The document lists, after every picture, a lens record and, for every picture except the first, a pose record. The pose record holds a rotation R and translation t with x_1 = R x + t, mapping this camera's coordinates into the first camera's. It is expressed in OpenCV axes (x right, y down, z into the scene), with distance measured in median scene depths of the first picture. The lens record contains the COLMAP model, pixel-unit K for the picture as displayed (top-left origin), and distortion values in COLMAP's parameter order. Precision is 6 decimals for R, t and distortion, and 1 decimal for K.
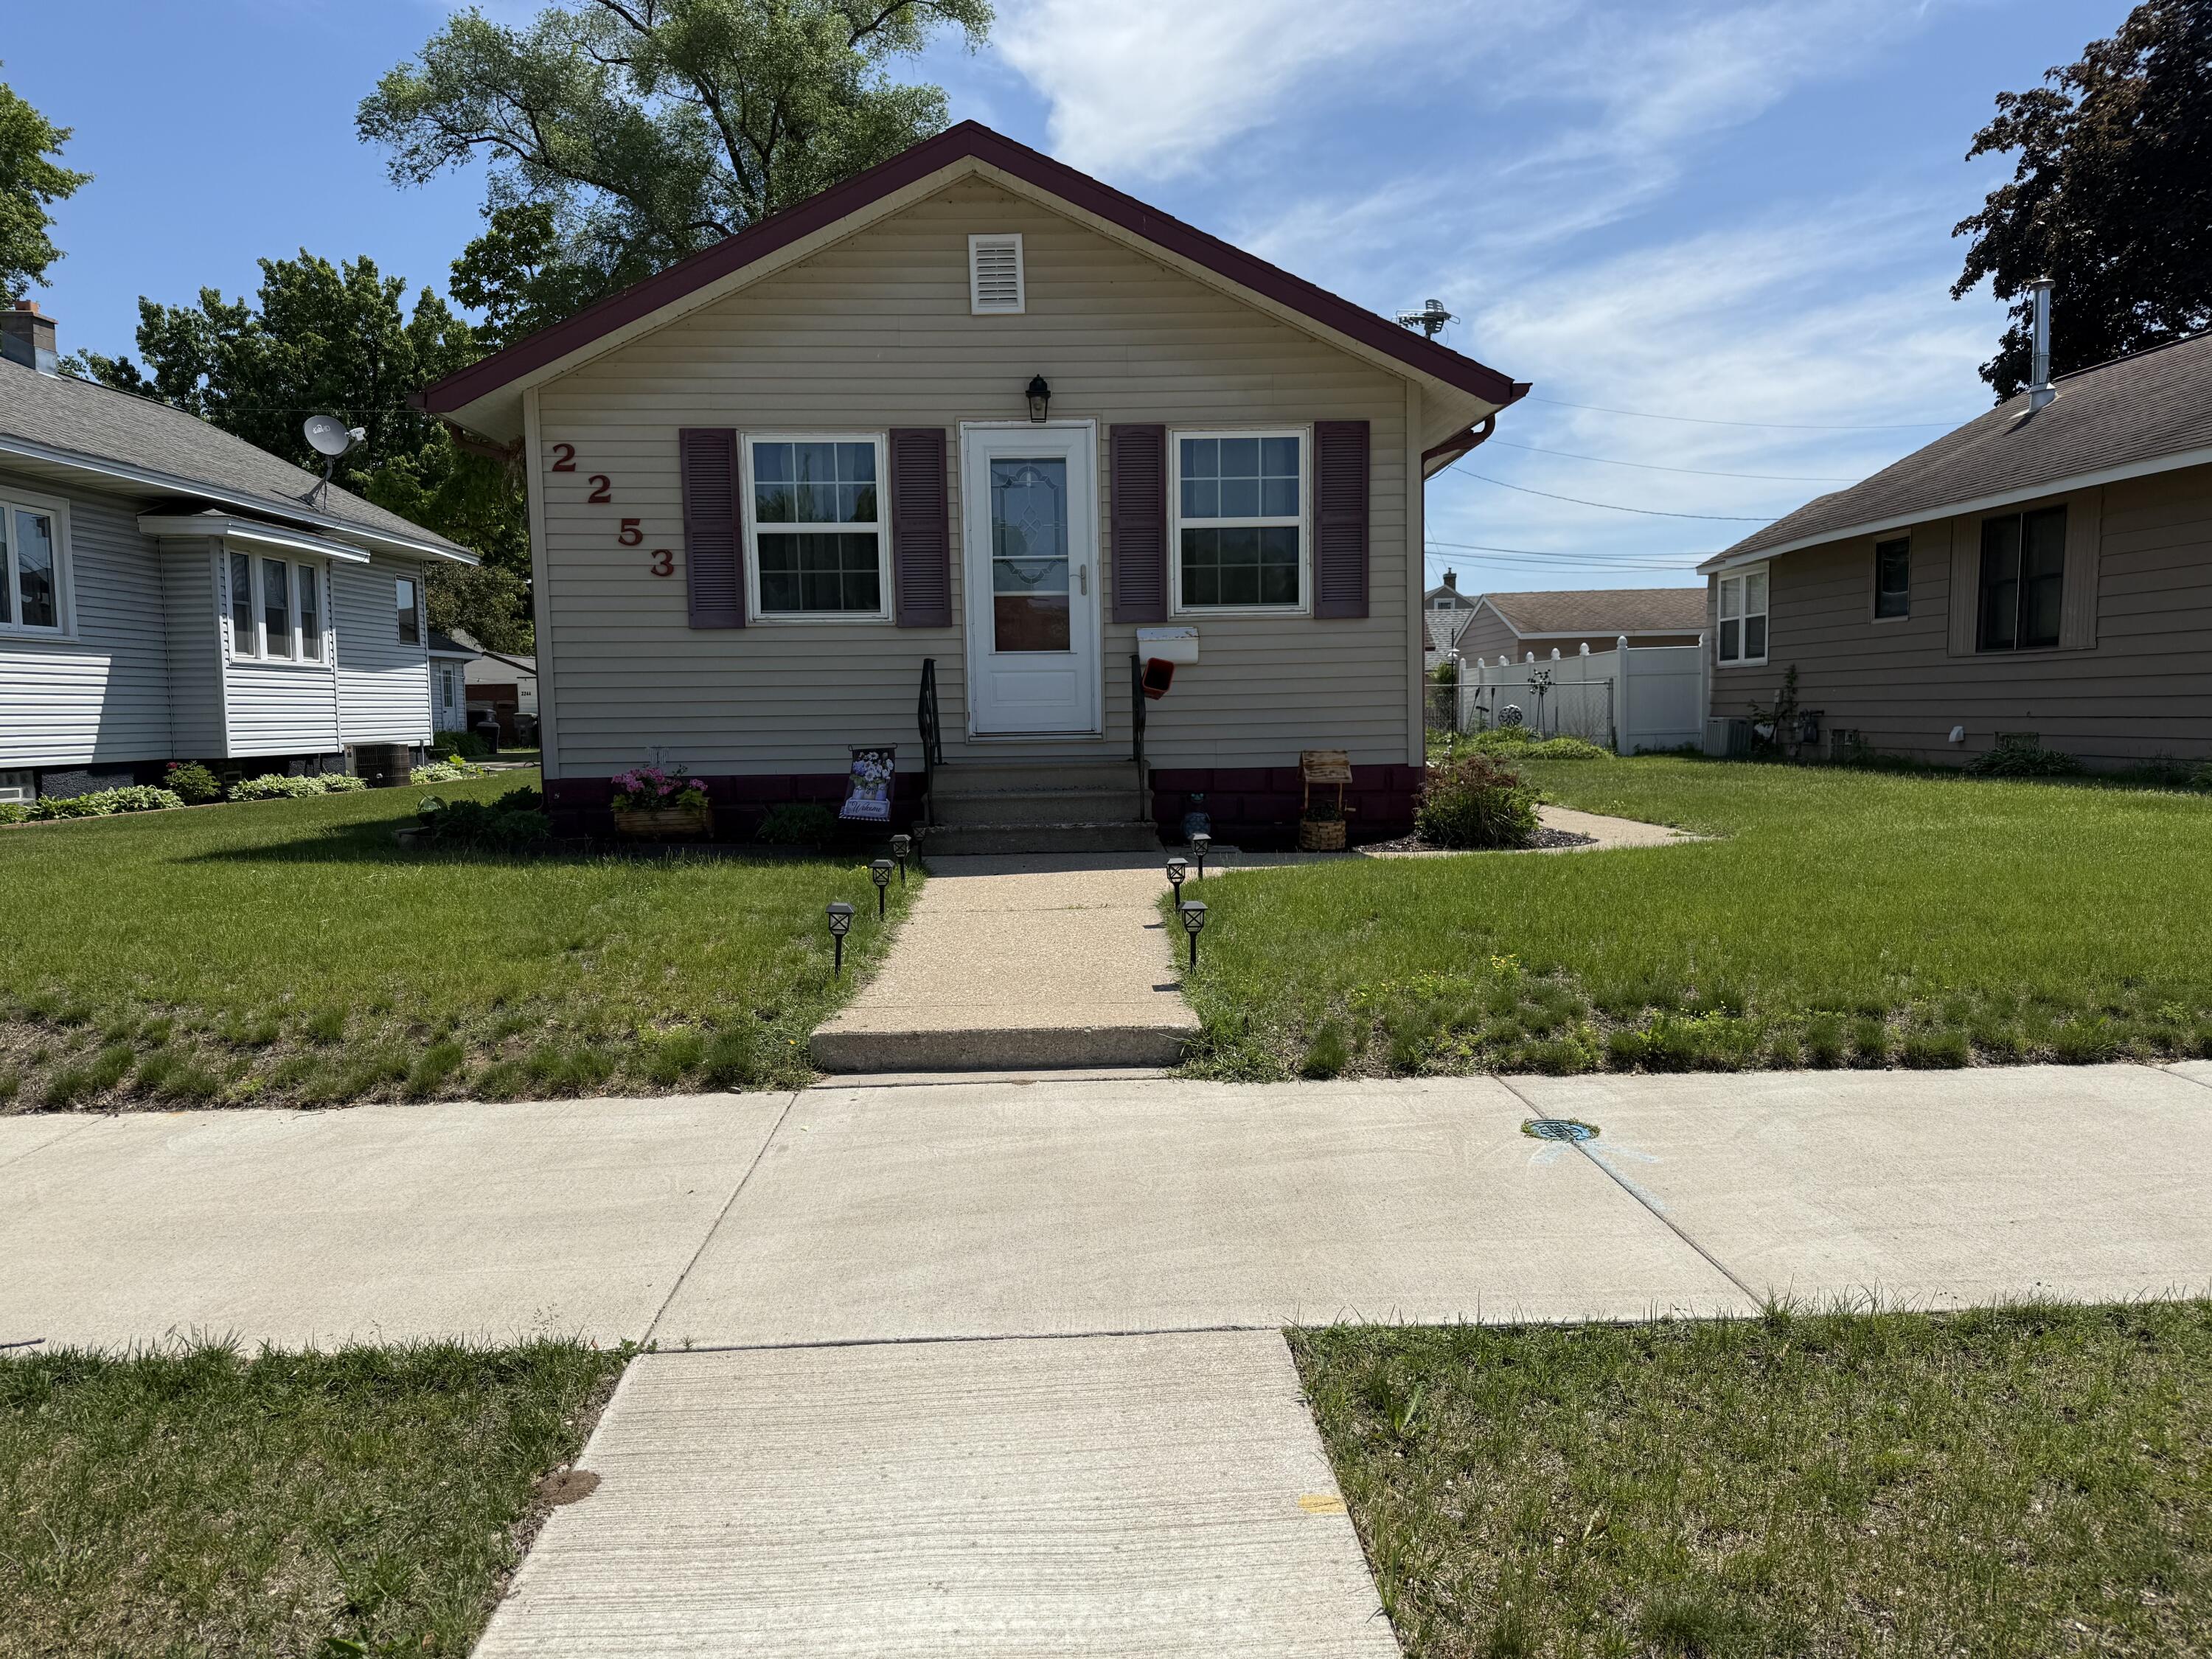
lens RADIAL K [[1572.9, 0, 1106.0], [0, 1572.9, 829.5], [0, 0, 1]] dist [0.047141, -0.007670]
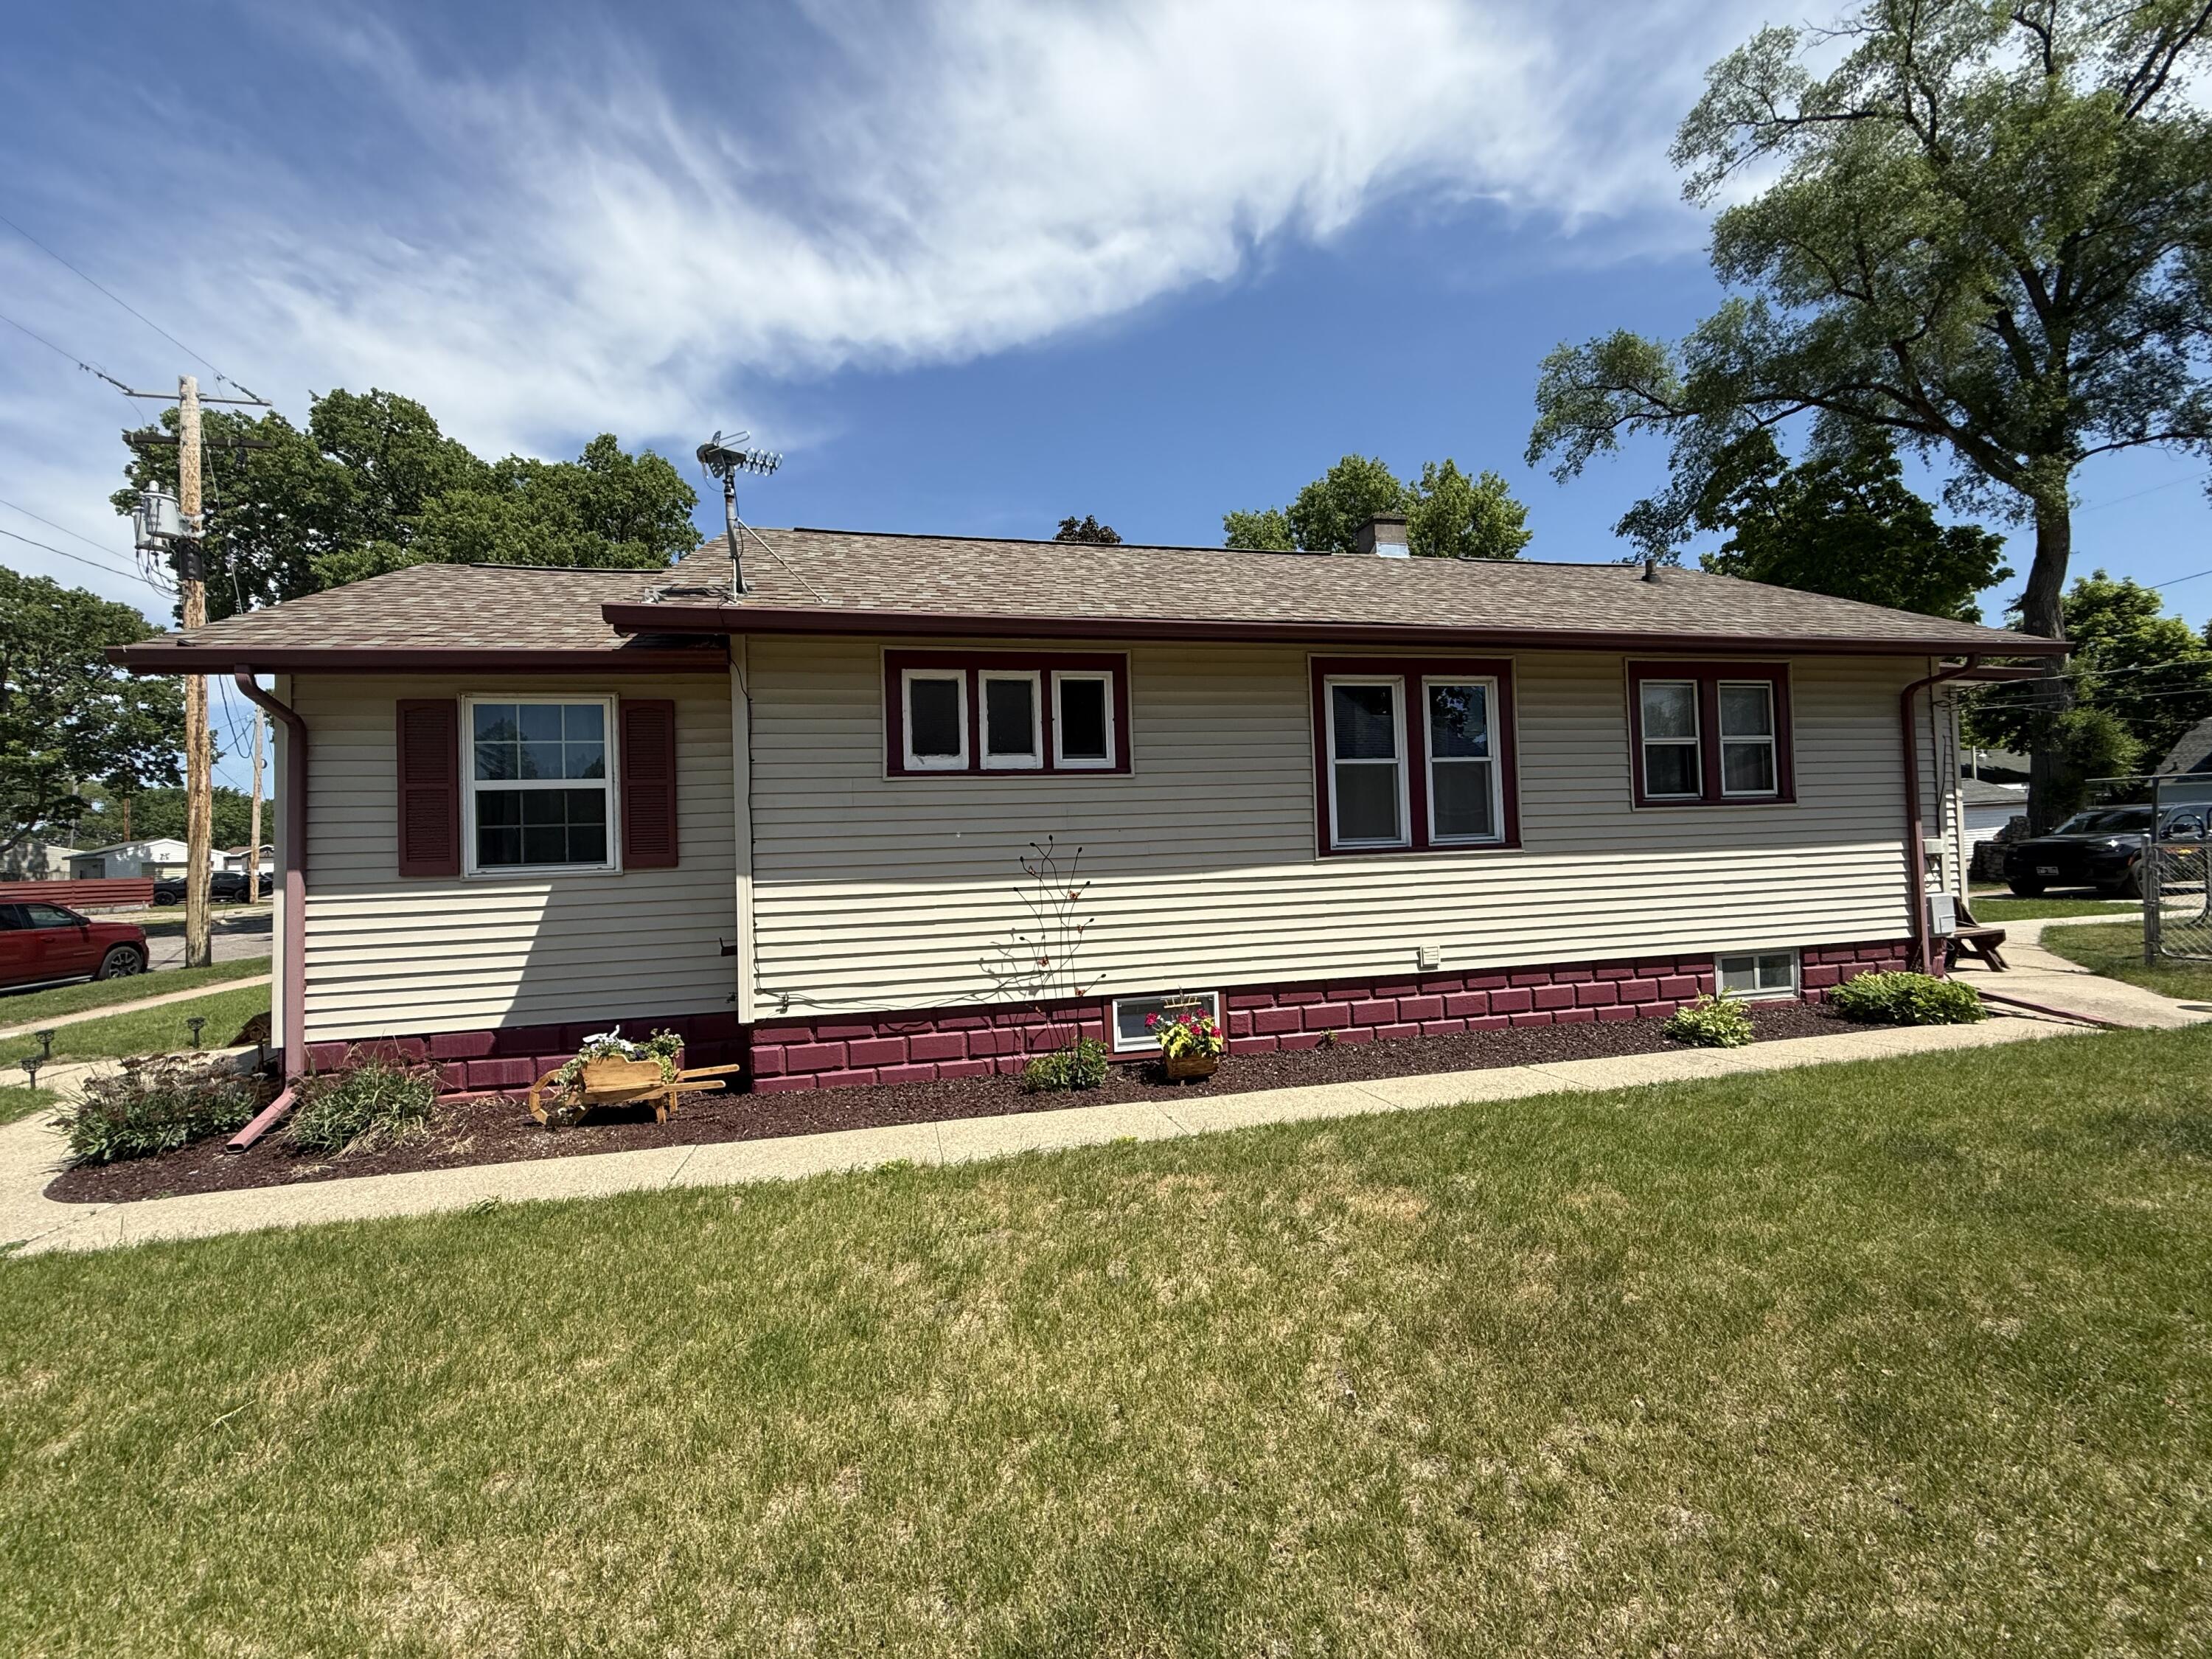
lens RADIAL K [[872.5, 0, 1106.0], [0, 872.5, 829.5], [0, 0, 1]] dist [0.002131, -0.005050]
pose [[0.183233, -0.012302, -0.982993, 0.792284], [-0.048122, 0.998611, -0.021468, -0.166994], [0.981891, 0.051237, 0.182386, 1.231012]]
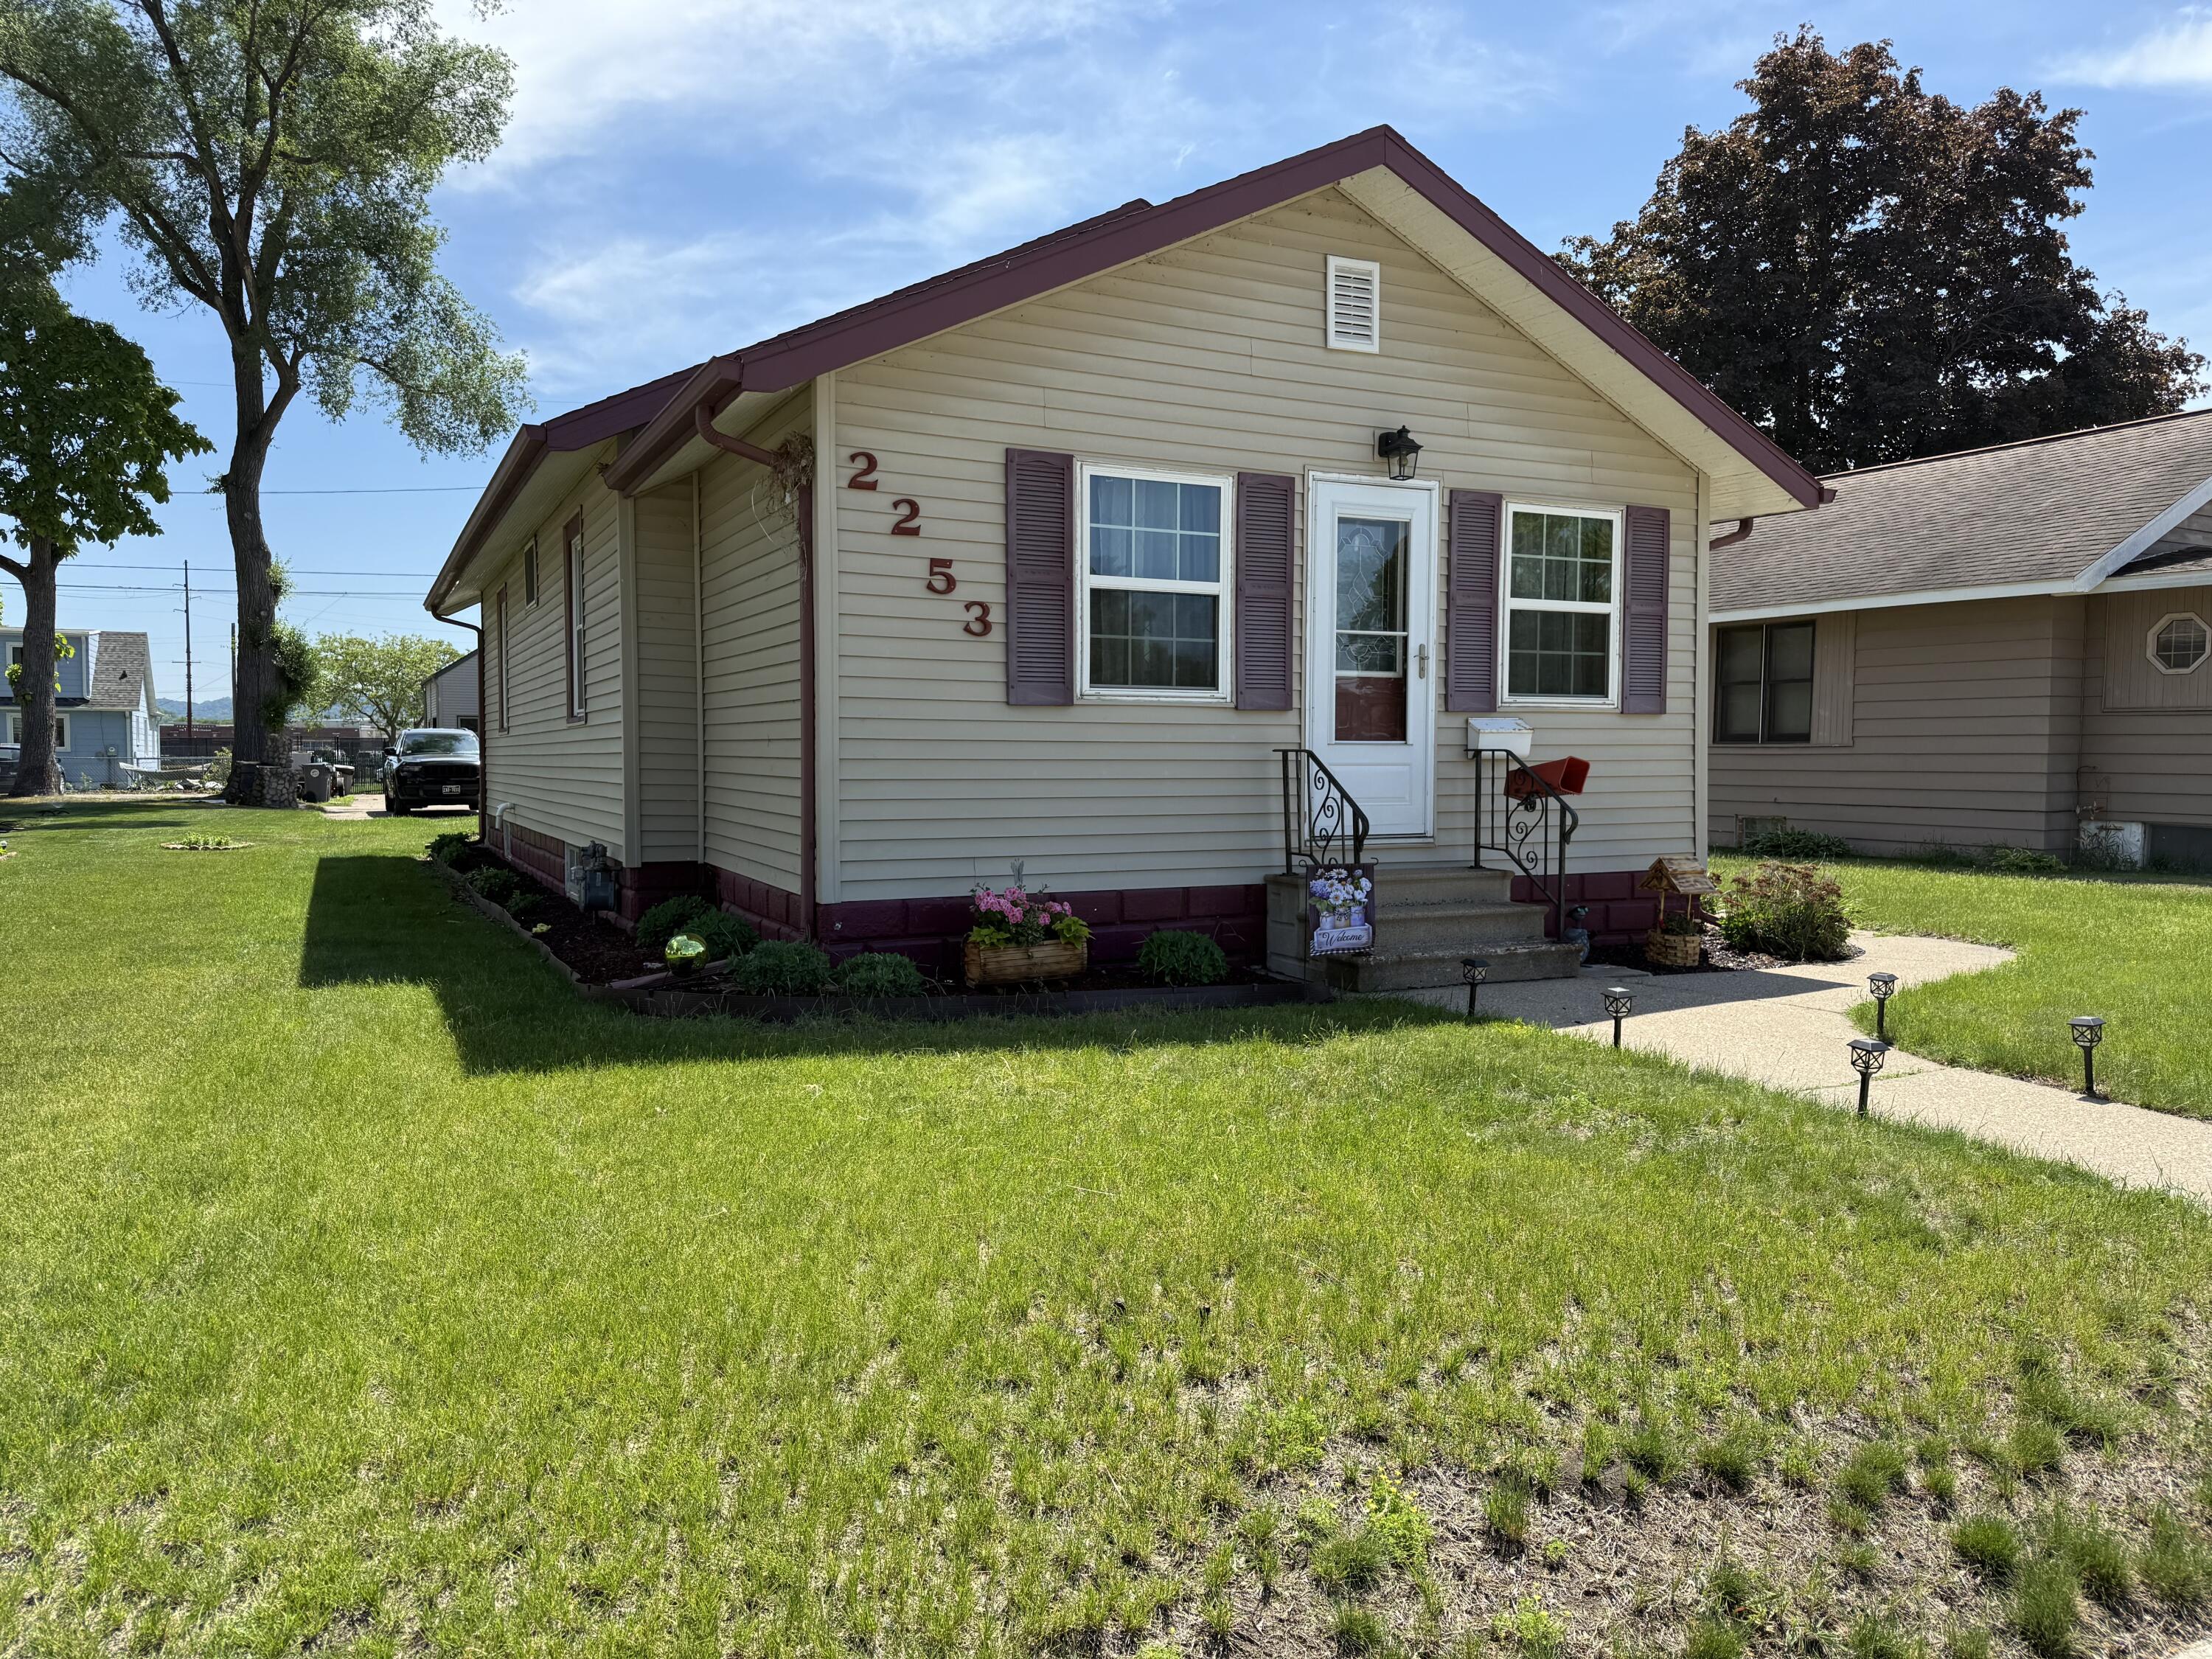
lens RADIAL K [[1576.9, 0, 1106.0], [0, 1576.9, 829.5], [0, 0, 1]] dist [0.008701, -0.006212]
pose [[0.910536, -0.002068, 0.413424, -0.538614], [0.015162, 0.999482, -0.028395, -0.043568], [-0.413152, 0.032123, 0.910096, 0.280282]]
